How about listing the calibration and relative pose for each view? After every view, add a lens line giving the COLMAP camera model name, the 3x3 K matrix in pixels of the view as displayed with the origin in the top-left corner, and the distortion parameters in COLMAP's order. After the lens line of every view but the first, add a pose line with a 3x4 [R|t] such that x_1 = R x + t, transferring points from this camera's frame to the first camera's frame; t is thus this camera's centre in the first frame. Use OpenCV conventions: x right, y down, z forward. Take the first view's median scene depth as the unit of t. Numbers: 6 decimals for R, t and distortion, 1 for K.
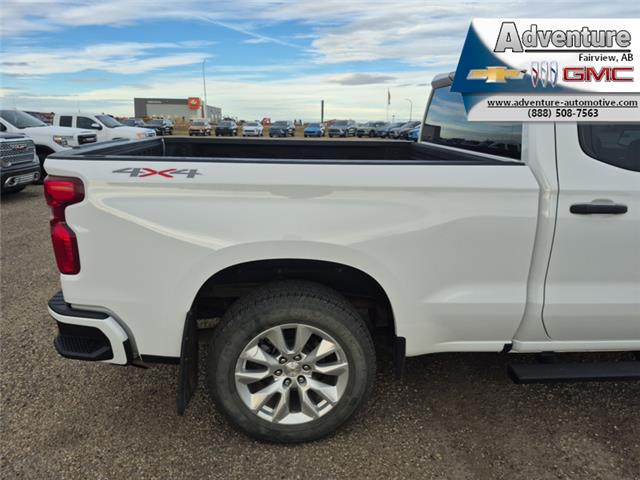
lens RADIAL K [[439.9, 0, 320.0], [0, 439.9, 240.0], [0, 0, 1]] dist [0.041362, -0.043396]
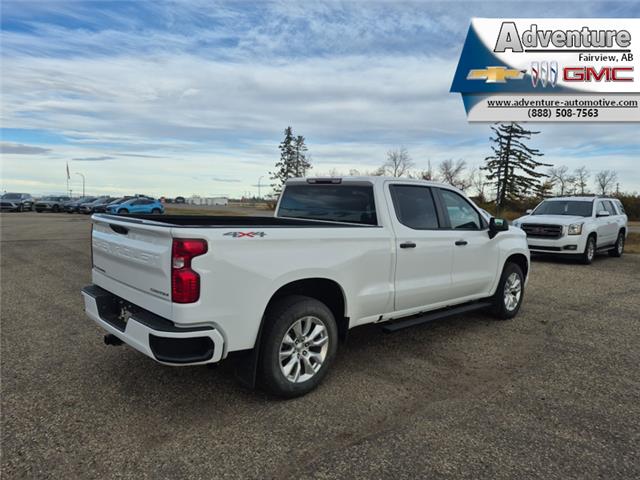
lens RADIAL K [[438.8, 0, 320.7], [0, 438.8, 236.3], [0, 0, 1]] dist [0.113601, -0.156636]
pose [[0.770005, -0.028383, 0.637407, -1.069771], [0.140066, 0.982161, -0.125468, 0.096325], [-0.622475, 0.185890, 0.760244, -0.419115]]
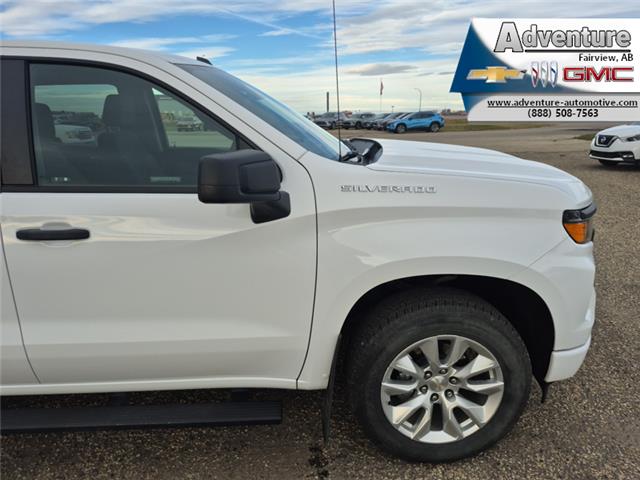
lens RADIAL K [[436.0, 0, 335.8], [0, 436.0, 242.1], [0, 0, 1]] dist [0.060425, -0.068043]
pose [[0.999472, -0.013698, -0.029470, 1.569392], [0.014396, 0.999618, 0.023600, -0.059259], [0.029136, -0.024012, 0.999287, 0.201181]]
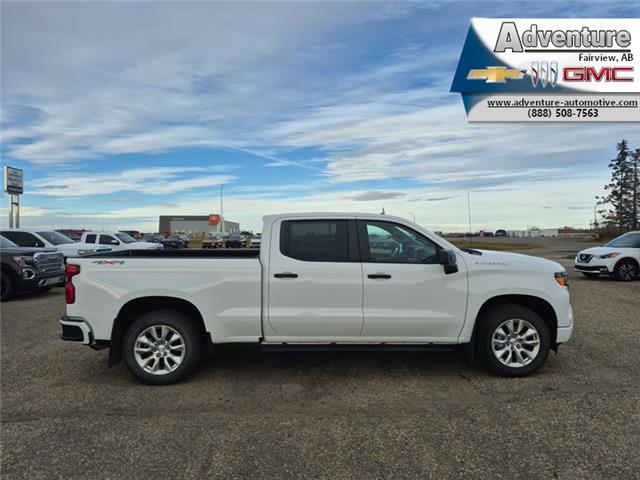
lens RADIAL K [[438.8, 0, 320.7], [0, 438.8, 236.3], [0, 0, 1]] dist [0.113601, -0.156636]
pose [[0.999166, -0.011015, -0.039326, 0.846859], [0.000683, 0.967310, -0.253595, 0.315135], [0.040834, 0.253357, 0.966511, -1.315981]]
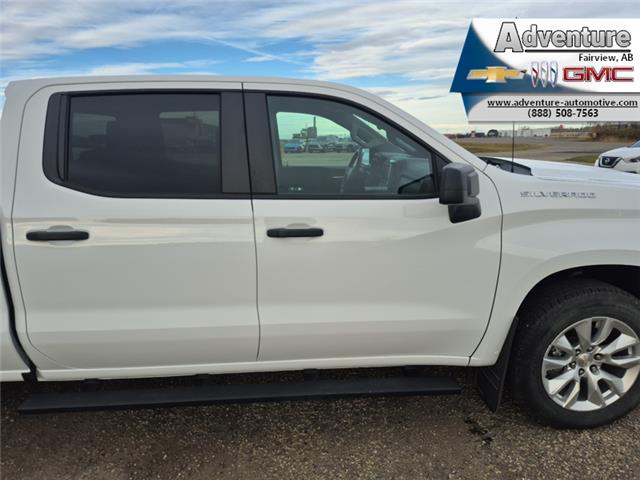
lens RADIAL K [[434.8, 0, 328.6], [0, 434.8, 243.9], [0, 0, 1]] dist [0.078884, -0.091286]
pose [[0.999769, -0.021220, -0.003513, 1.132858], [0.021139, 0.999543, -0.021611, -0.016185], [0.003969, 0.021532, 0.999760, 0.018356]]
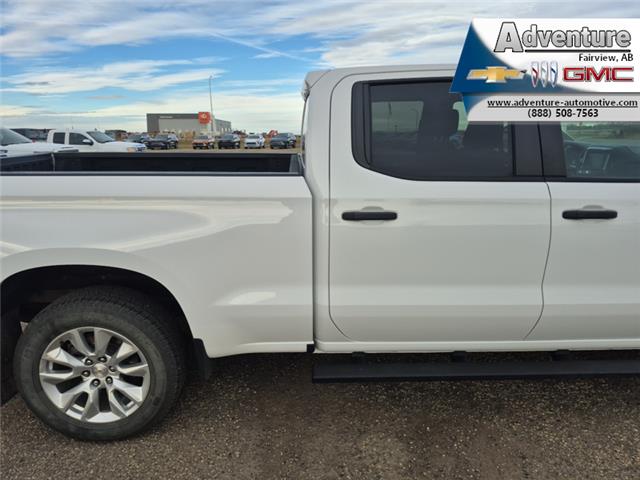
lens RADIAL K [[433.3, 0, 315.3], [0, 433.3, 238.9], [0, 0, 1]] dist [0.084172, -0.103226]
pose [[0.999143, -0.010591, -0.040012, 0.495223], [0.009648, 0.999673, -0.023690, 0.008595], [0.040250, 0.023284, 0.998918, -0.037314]]
